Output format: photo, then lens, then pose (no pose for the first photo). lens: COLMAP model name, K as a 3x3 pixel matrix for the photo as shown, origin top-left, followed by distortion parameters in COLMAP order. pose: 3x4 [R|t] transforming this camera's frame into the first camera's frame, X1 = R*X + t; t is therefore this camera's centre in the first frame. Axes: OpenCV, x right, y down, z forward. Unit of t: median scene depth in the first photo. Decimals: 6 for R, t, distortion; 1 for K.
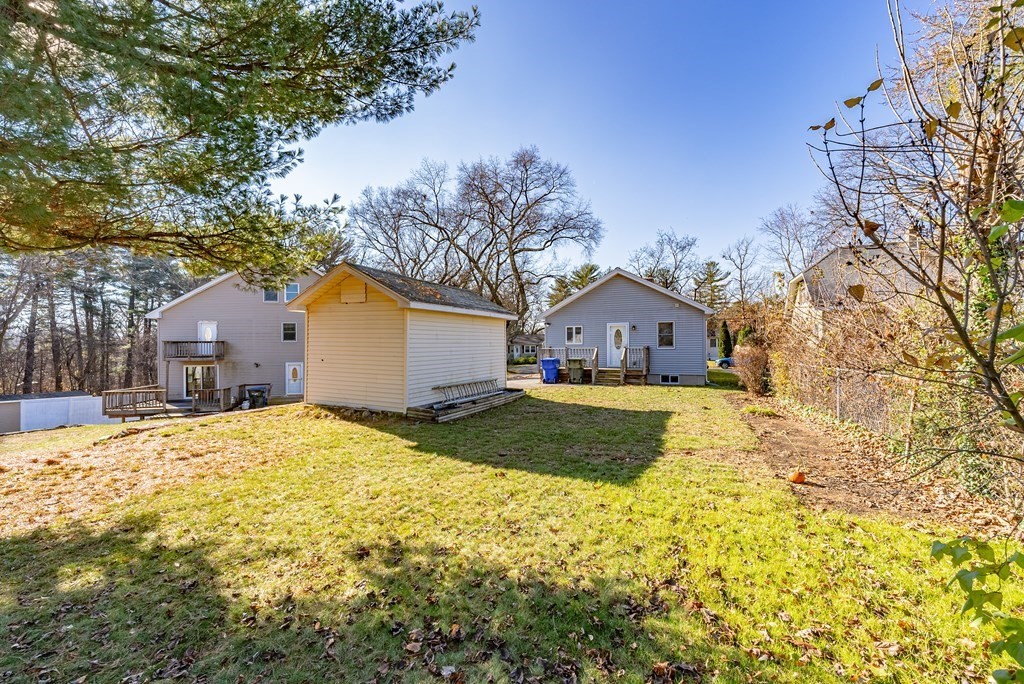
lens RADIAL K [[427.3, 0, 508.2], [0, 427.3, 341.3], [0, 0, 1]] dist [0.000266, -0.000569]
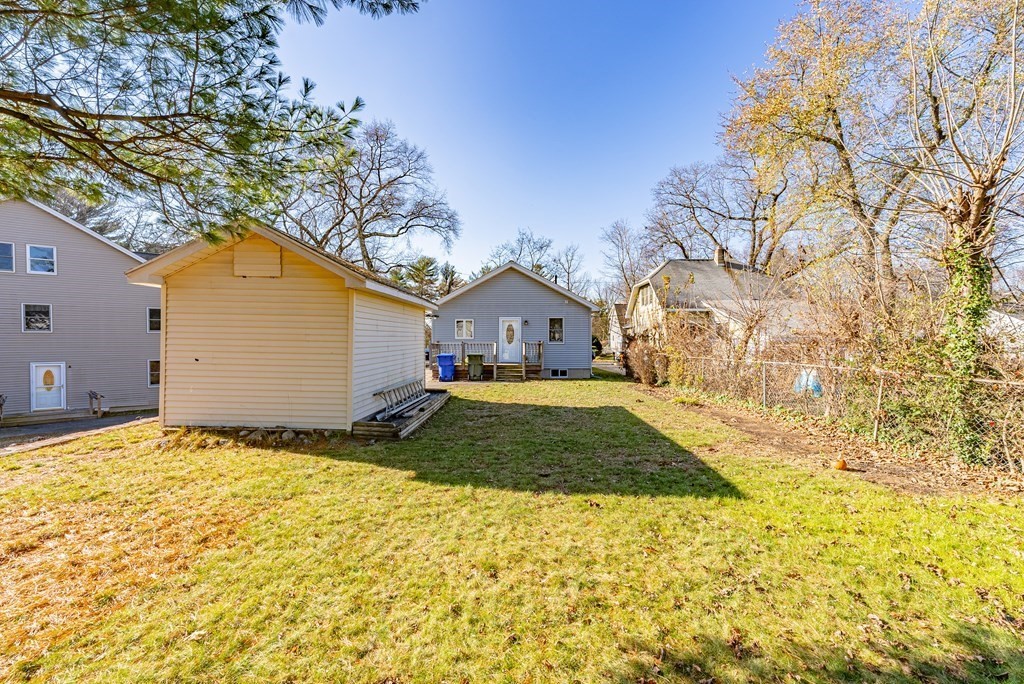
lens RADIAL K [[427.3, 0, 513.6], [0, 427.3, 341.7], [0, 0, 1]] dist [0.000266, -0.000569]
pose [[0.911625, 0.003866, 0.411006, -0.160173], [-0.009603, 0.999883, 0.011893, 0.001657], [-0.410912, -0.014789, 0.911555, 0.115989]]
